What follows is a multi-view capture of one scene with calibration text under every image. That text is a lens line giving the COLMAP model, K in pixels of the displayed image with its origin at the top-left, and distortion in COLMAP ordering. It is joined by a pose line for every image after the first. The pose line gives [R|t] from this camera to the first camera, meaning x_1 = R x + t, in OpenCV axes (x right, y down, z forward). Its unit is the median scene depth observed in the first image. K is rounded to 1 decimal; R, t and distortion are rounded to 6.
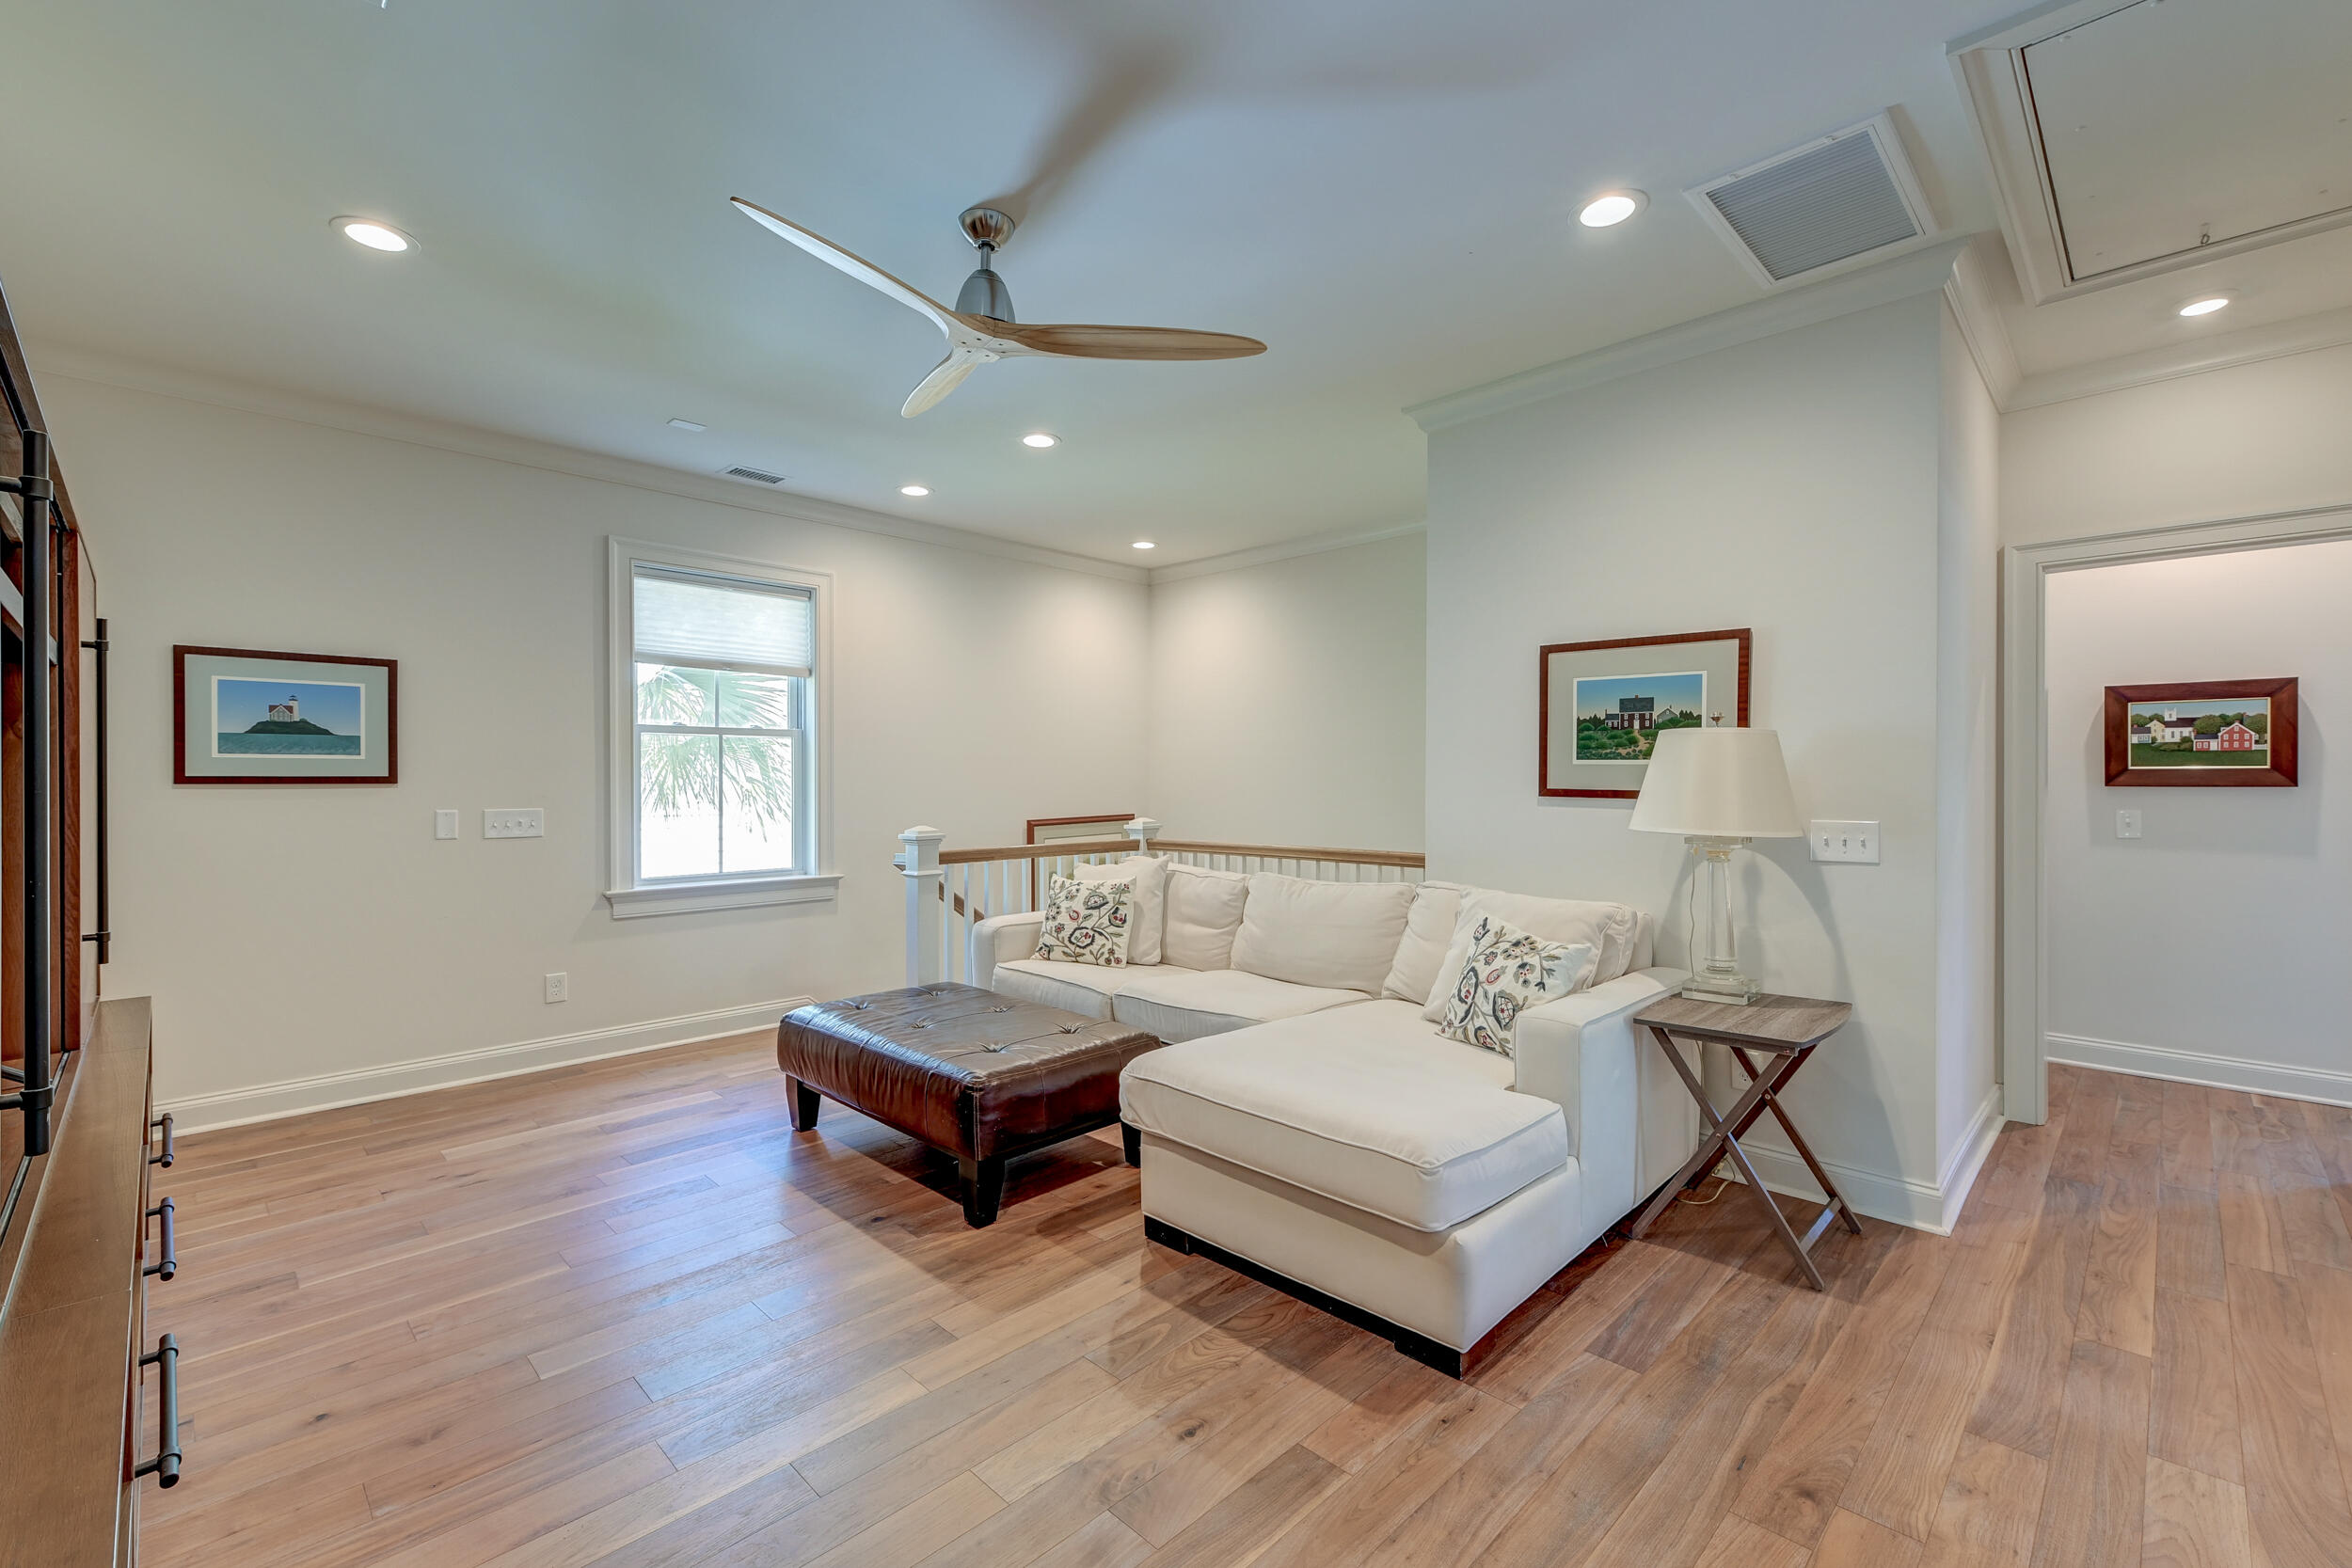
lens RADIAL K [[1006.5, 0, 1175.3], [0, 1006.5, 738.1], [0, 0, 1]] dist [0.002883, -0.000181]
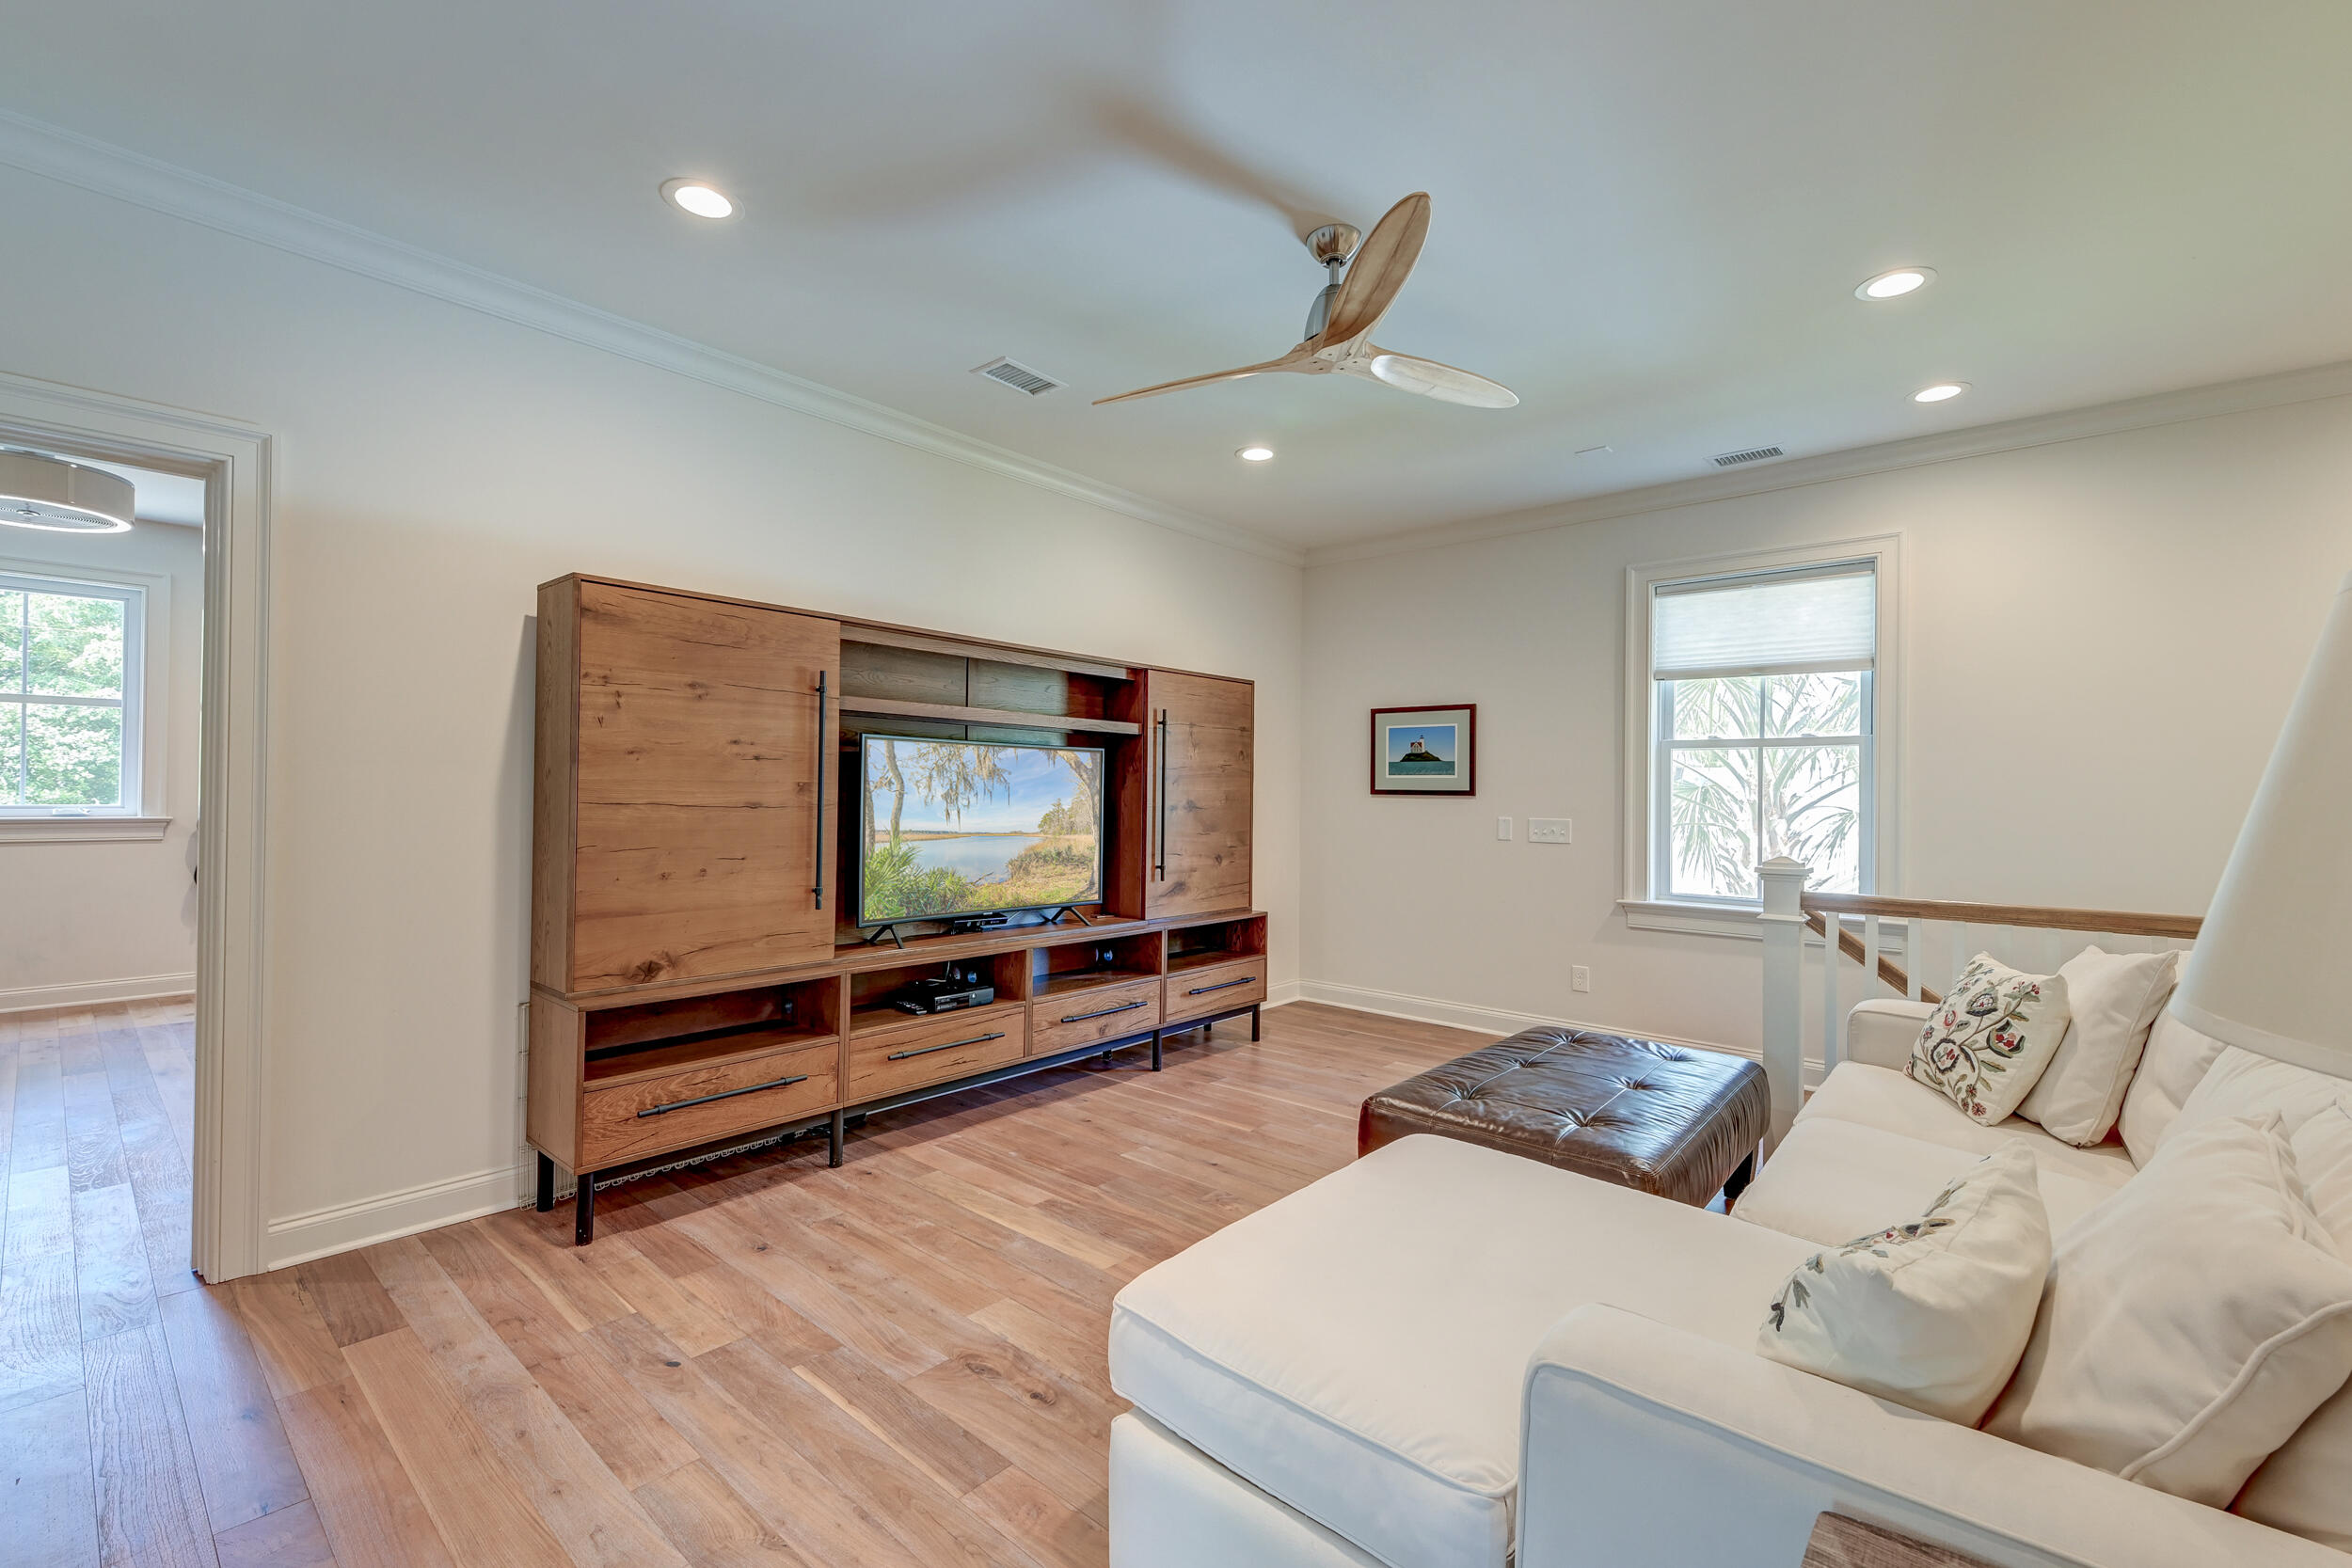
lens RADIAL K [[1009.8, 0, 1176.6], [0, 1009.8, 754.6], [0, 0, 1]] dist [0.000500, -0.000216]
pose [[0.044745, -0.033664, -0.998431, 0.511884], [0.030894, 0.999001, -0.032299, 0.019825], [0.998521, -0.029401, 0.045740, 0.510909]]
